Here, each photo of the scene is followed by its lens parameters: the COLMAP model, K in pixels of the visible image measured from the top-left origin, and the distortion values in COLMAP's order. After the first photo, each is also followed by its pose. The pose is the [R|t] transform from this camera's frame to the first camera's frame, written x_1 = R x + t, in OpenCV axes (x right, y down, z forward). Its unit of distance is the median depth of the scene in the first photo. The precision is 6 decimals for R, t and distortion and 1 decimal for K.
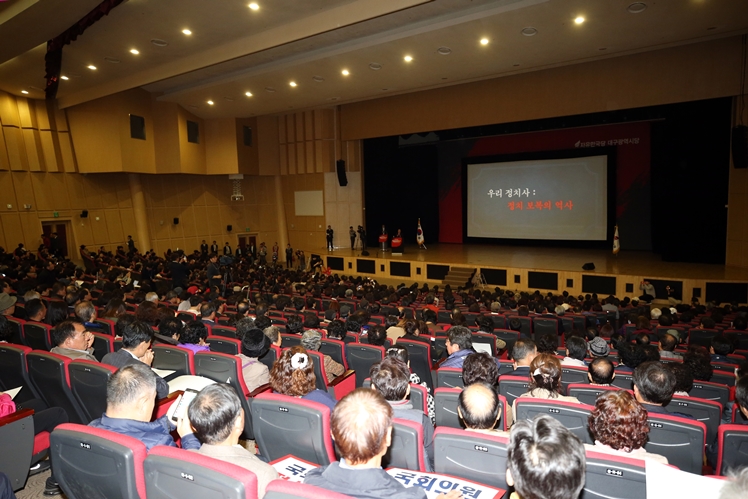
lens RADIAL K [[532.4, 0, 374.0], [0, 532.4, 249.5], [0, 0, 1]] dist [0.026630, 0.000033]
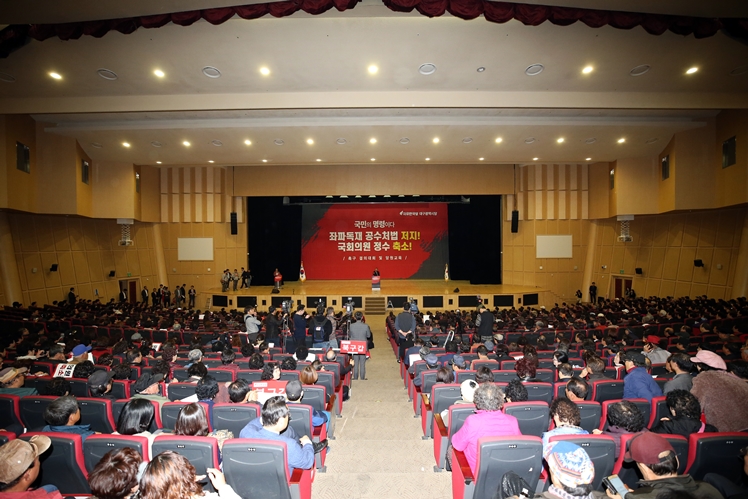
lens RADIAL K [[351.2, 0, 374.0], [0, 351.2, 249.5], [0, 0, 1]] dist [-0.017449, -0.000019]
pose [[0.787991, 0.008533, 0.615628, -0.308160], [0.045999, 0.996294, -0.072686, -0.017438], [-0.613966, 0.085594, 0.784678, 0.225194]]
